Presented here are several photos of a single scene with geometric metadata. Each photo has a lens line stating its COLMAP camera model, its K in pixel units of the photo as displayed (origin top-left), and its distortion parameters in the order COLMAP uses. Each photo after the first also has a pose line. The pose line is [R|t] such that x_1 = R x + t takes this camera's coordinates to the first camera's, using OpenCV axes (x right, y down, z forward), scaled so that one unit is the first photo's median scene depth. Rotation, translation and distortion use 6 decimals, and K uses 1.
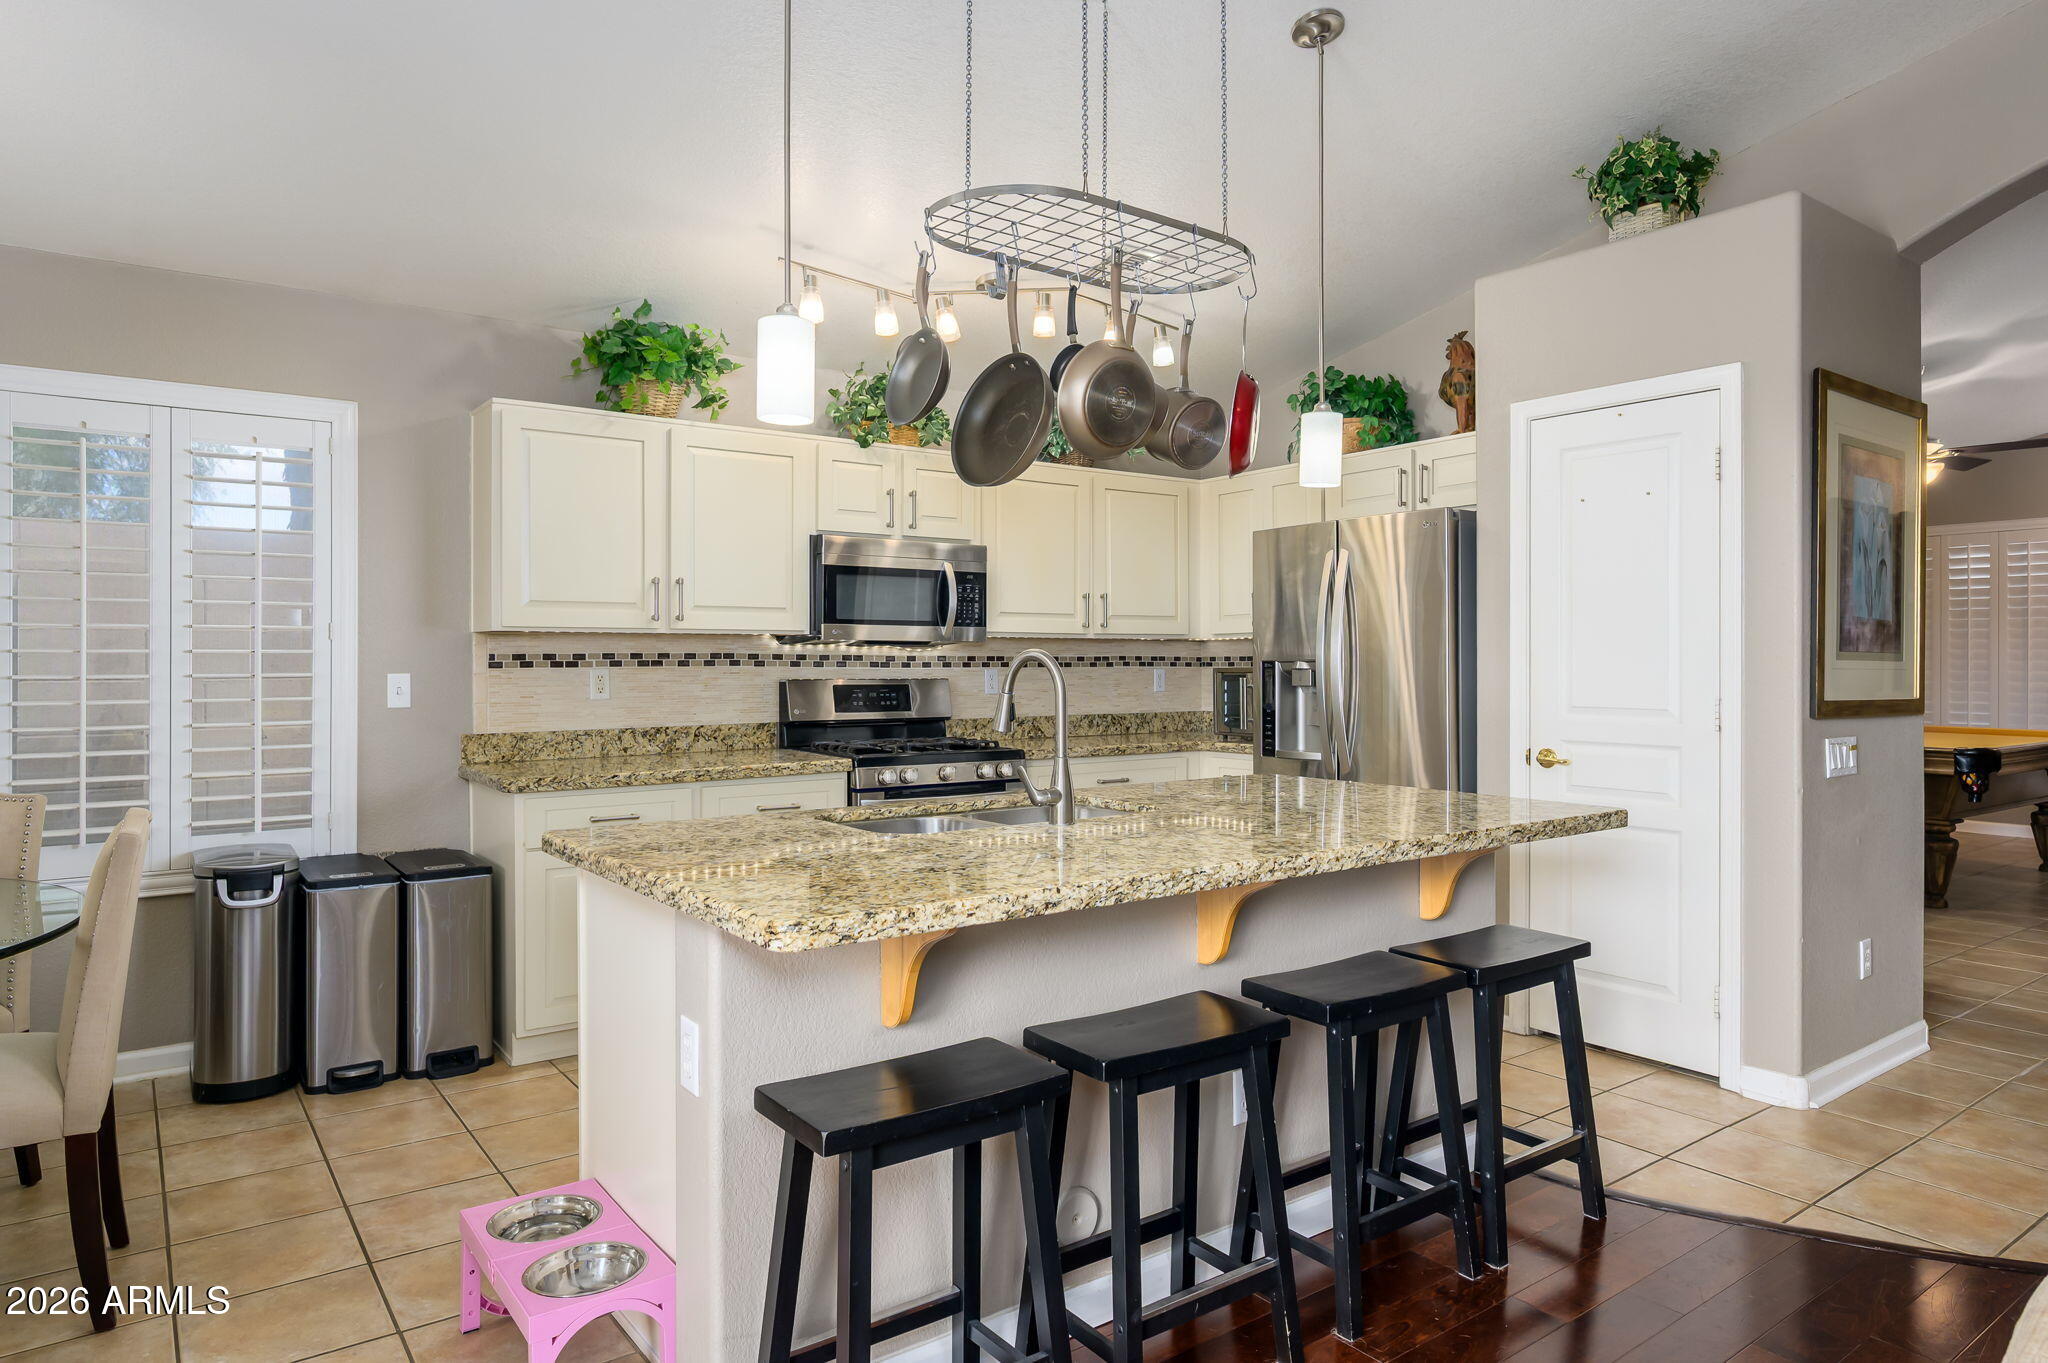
lens RADIAL K [[1256.2, 0, 1044.6], [0, 1256.2, 666.8], [0, 0, 1]] dist [0.008095, -0.000777]
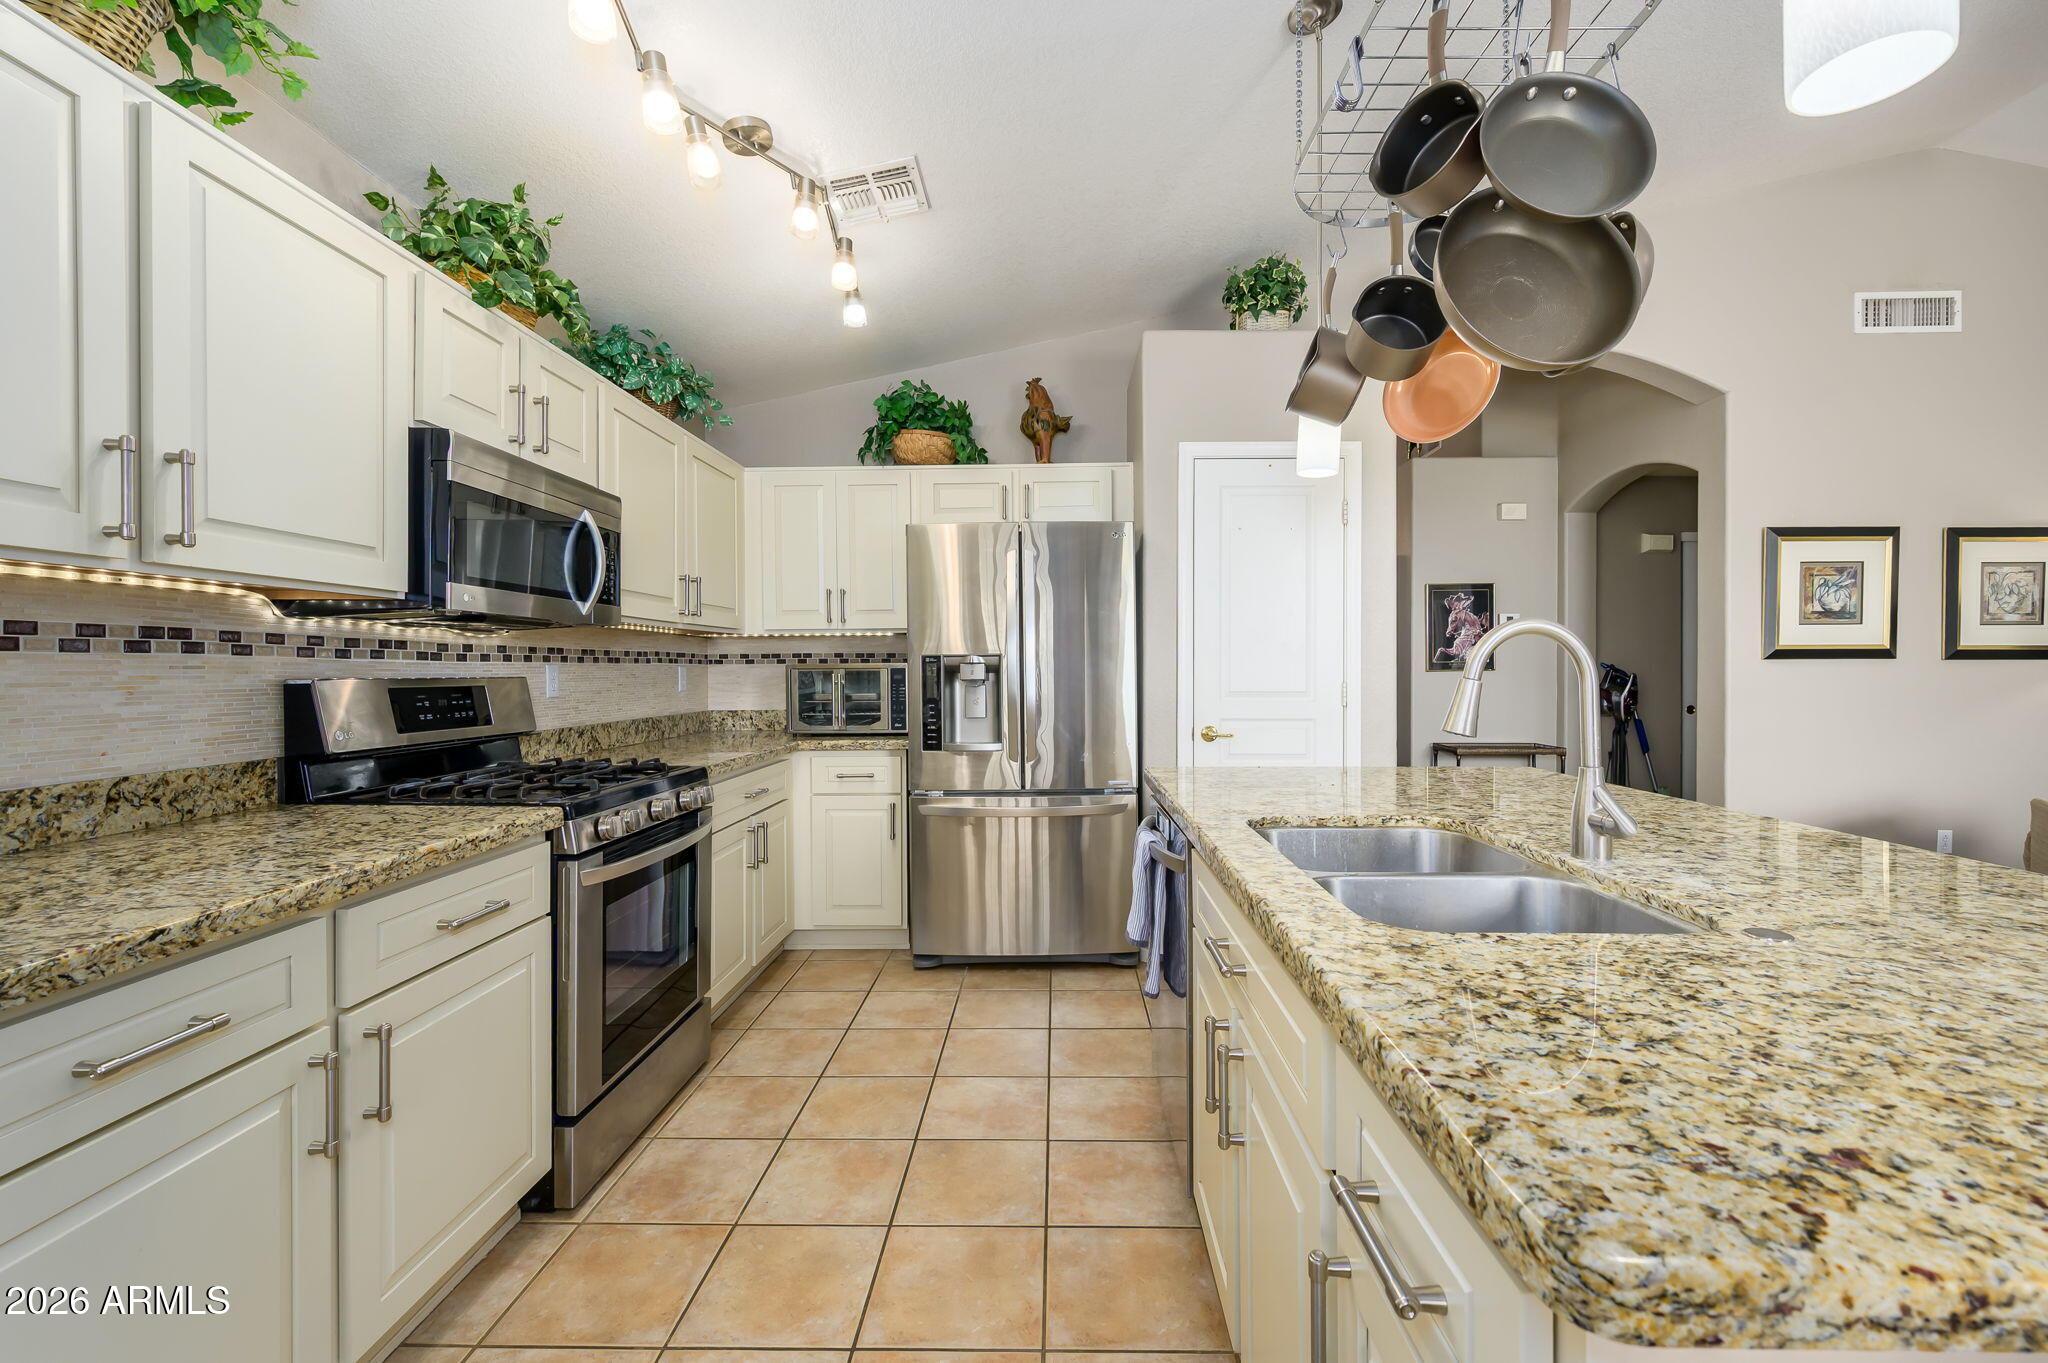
lens RADIAL K [[849.0, 0, 1029.6], [0, 849.0, 673.4], [0, 0, 1]] dist [0.003882, -0.001319]
pose [[0.617976, -0.005928, 0.786175, -0.338804], [0.005814, 0.999979, 0.002970, 0.009095], [-0.786175, 0.002736, 0.617997, 0.574558]]
